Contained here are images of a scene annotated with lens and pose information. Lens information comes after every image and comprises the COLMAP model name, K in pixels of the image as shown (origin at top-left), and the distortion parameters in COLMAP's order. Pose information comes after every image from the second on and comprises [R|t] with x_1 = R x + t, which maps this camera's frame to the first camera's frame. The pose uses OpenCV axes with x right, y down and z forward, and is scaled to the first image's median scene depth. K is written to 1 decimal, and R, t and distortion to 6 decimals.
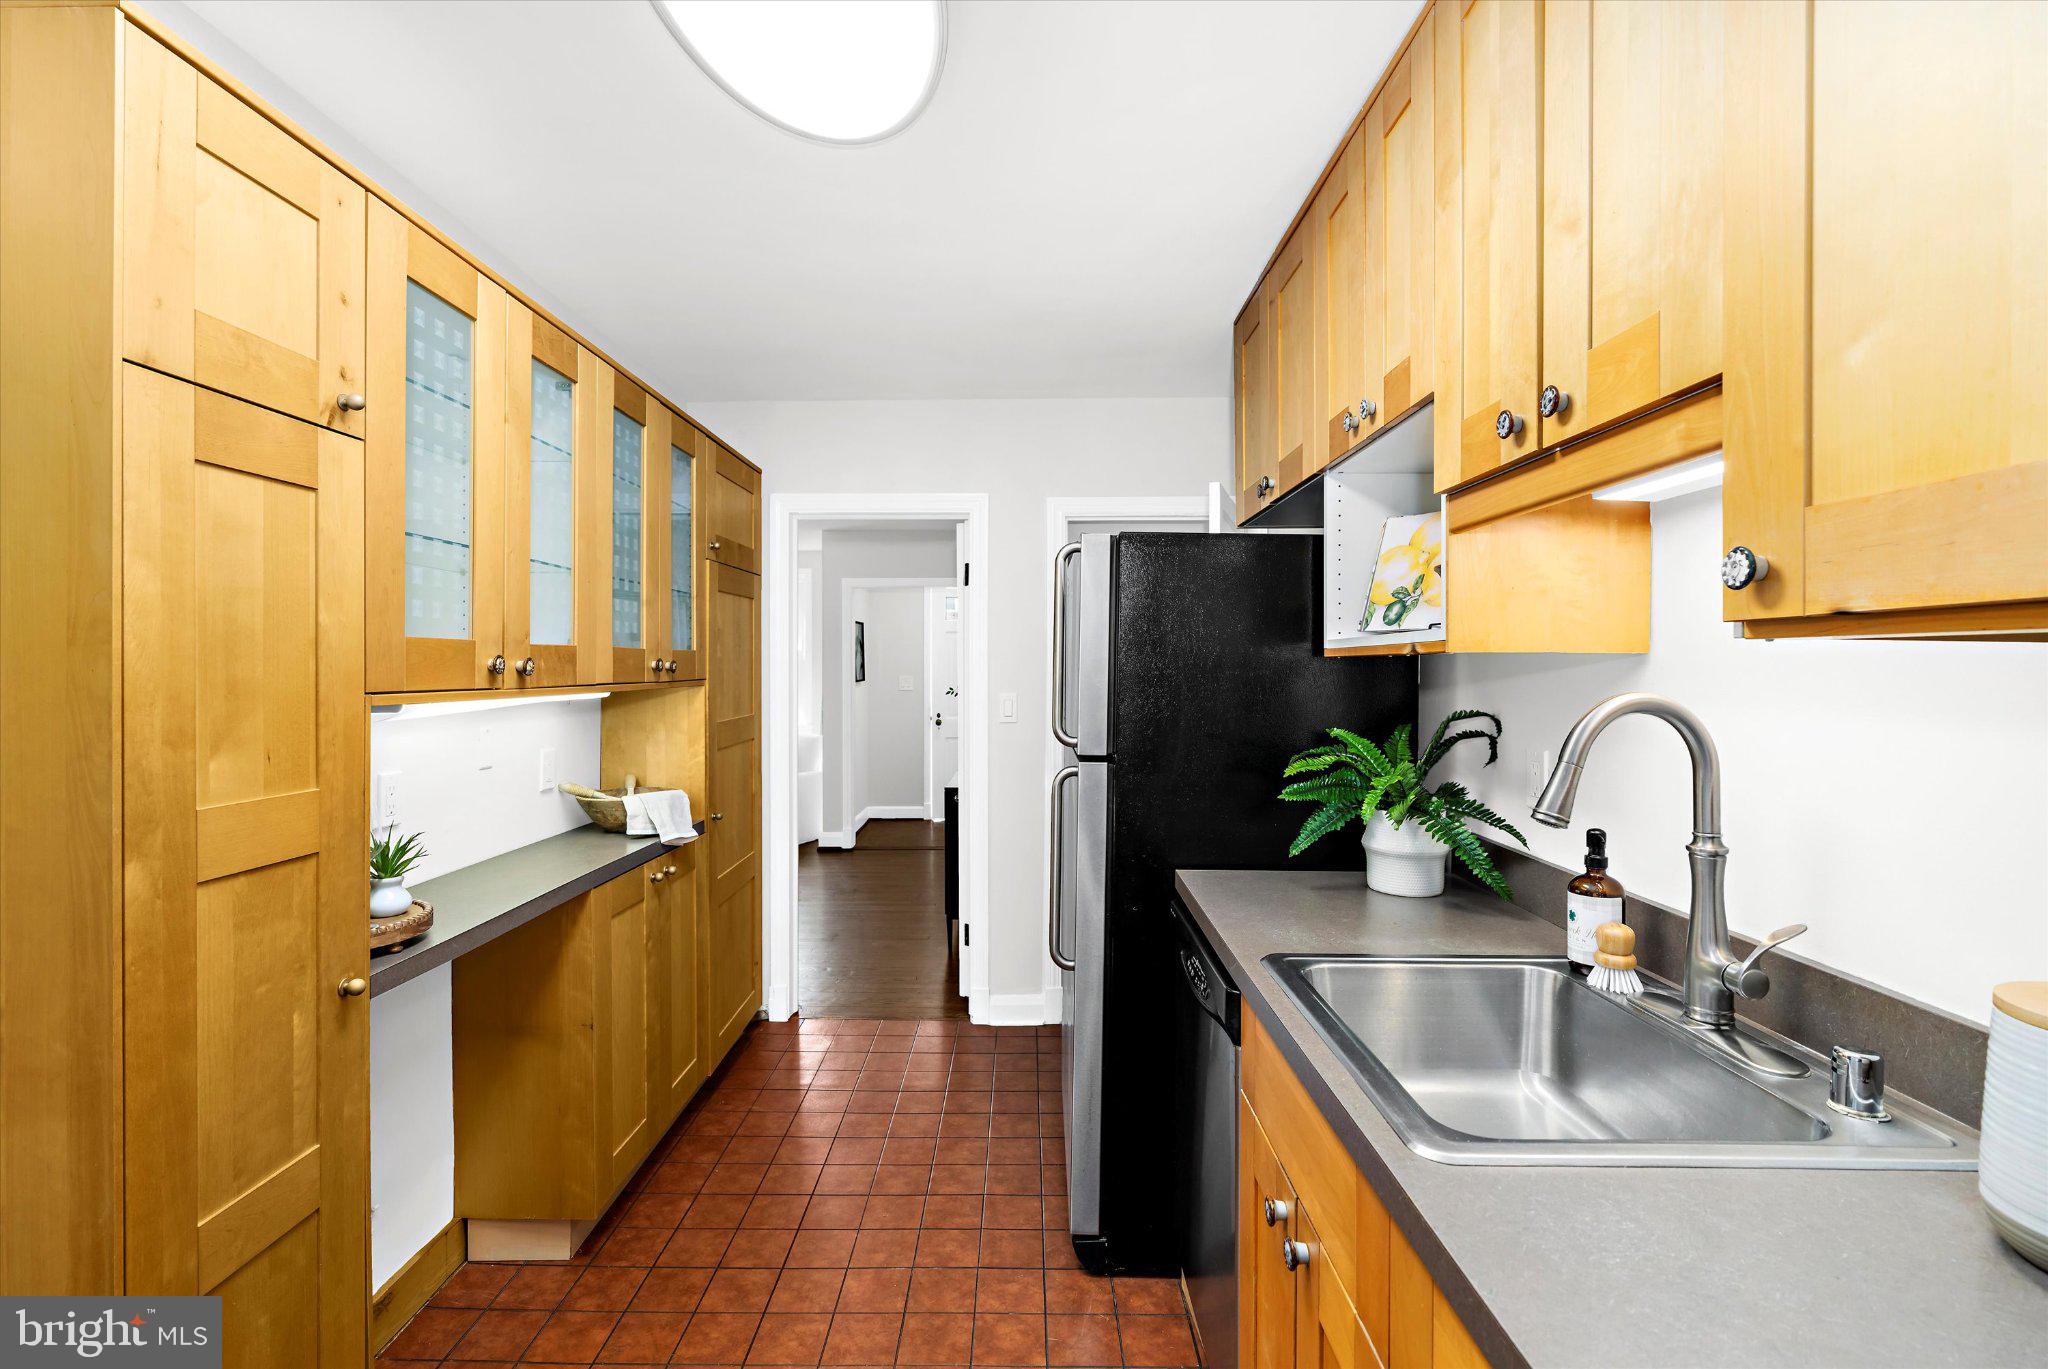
lens RADIAL K [[938.0, 0, 1023.4], [0, 938.0, 673.9], [0, 0, 1]] dist [-0.009979, -0.001651]
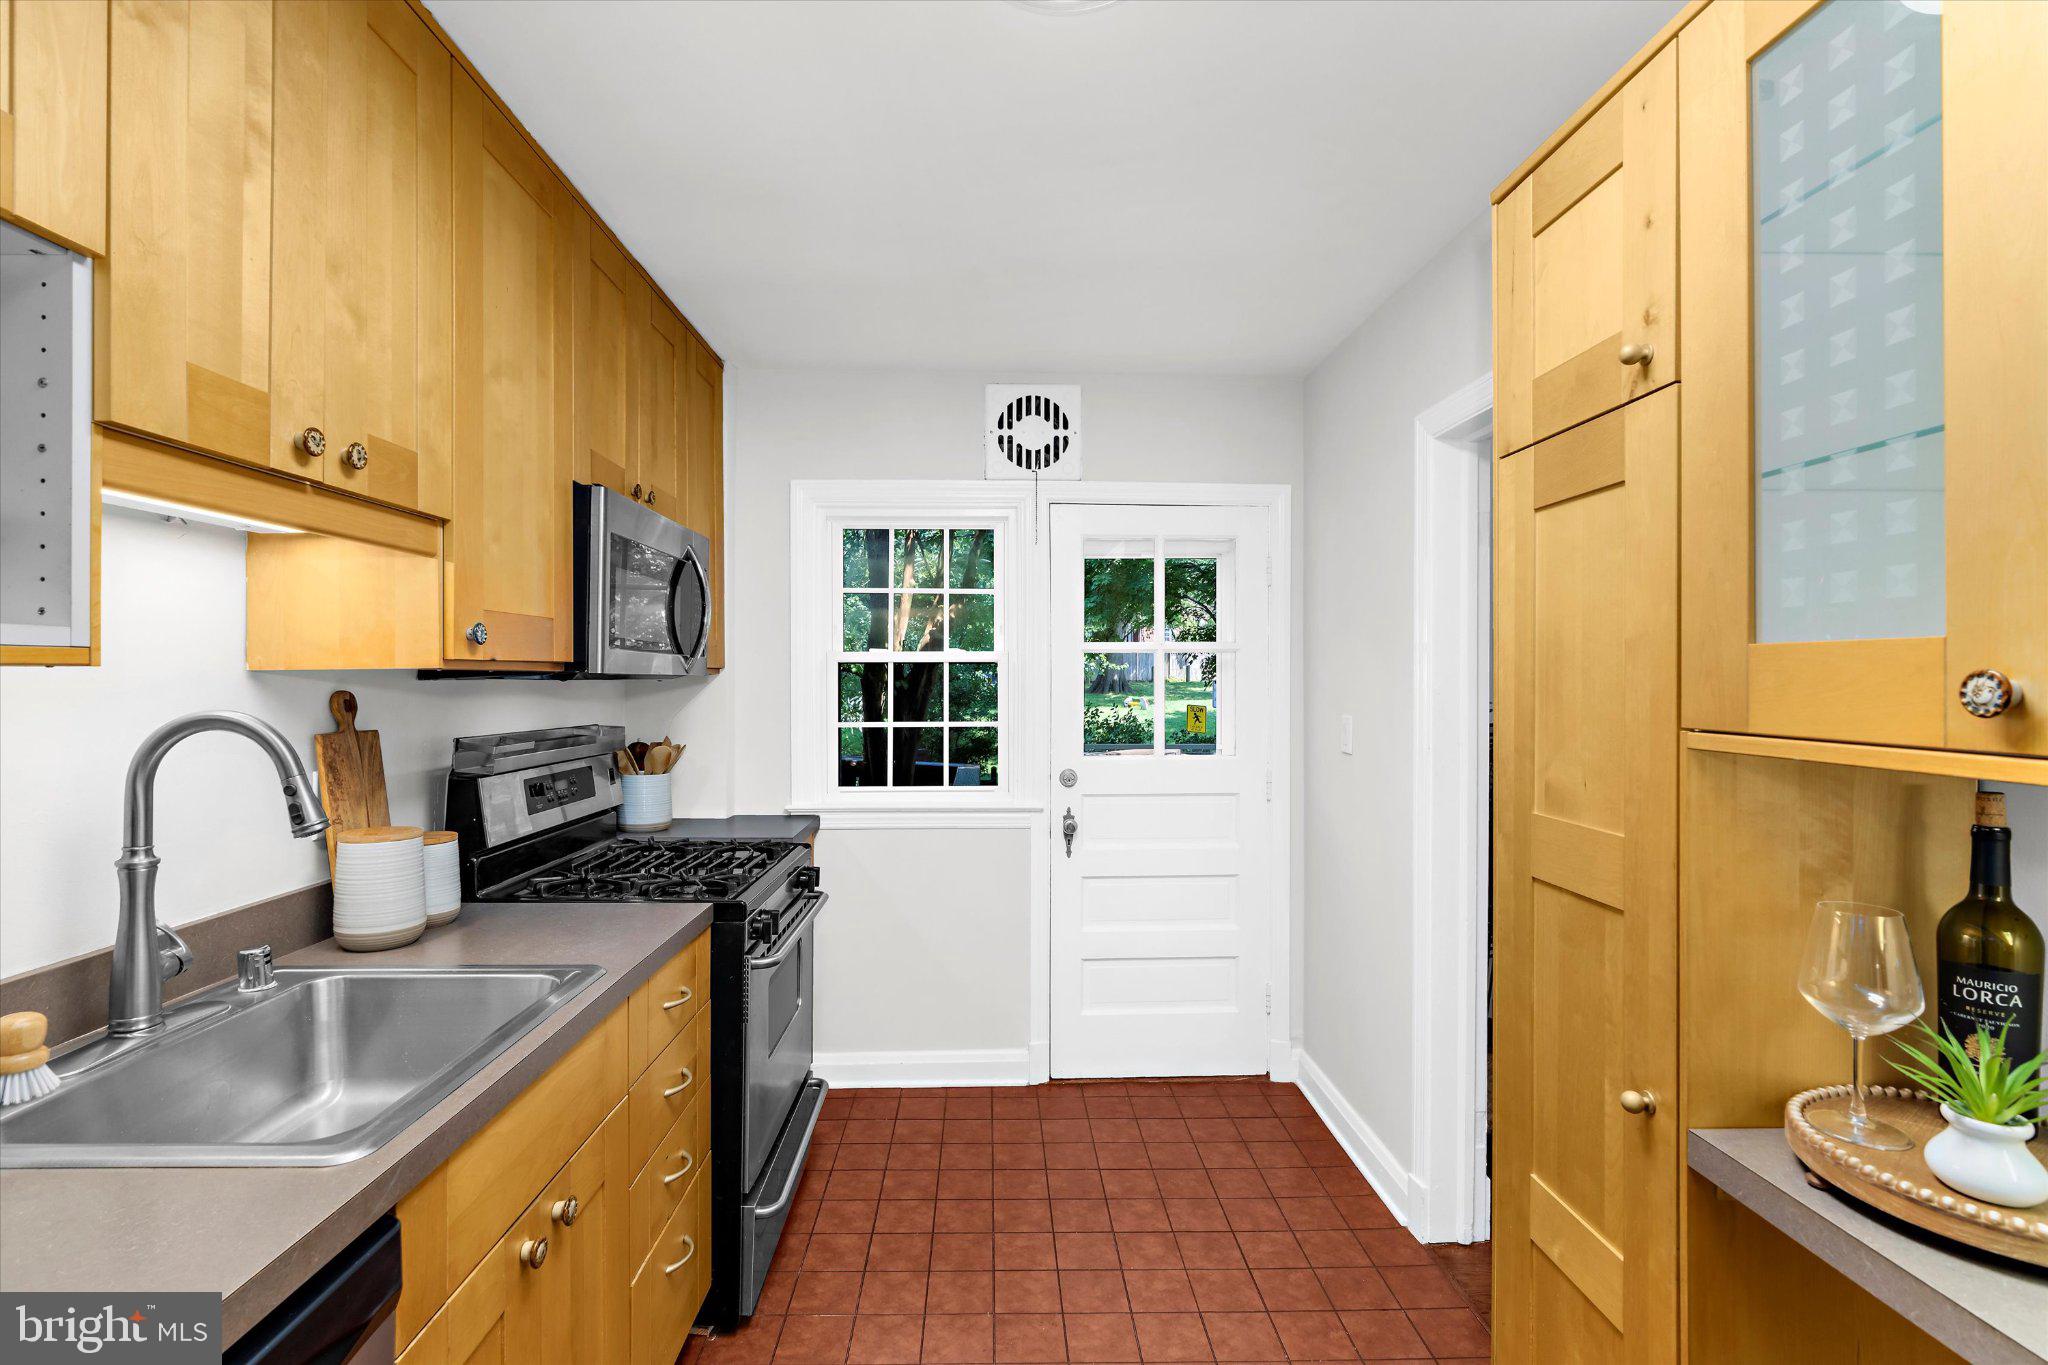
lens RADIAL K [[938.0, 0, 1018.8], [0, 938.0, 684.8], [0, 0, 1]] dist [-0.009979, -0.001651]
pose [[-0.998818, -0.000767, -0.048610, -0.168817], [-0.001311, 0.999937, 0.011150, -0.022391], [0.048599, 0.011200, -0.998756, 1.818206]]
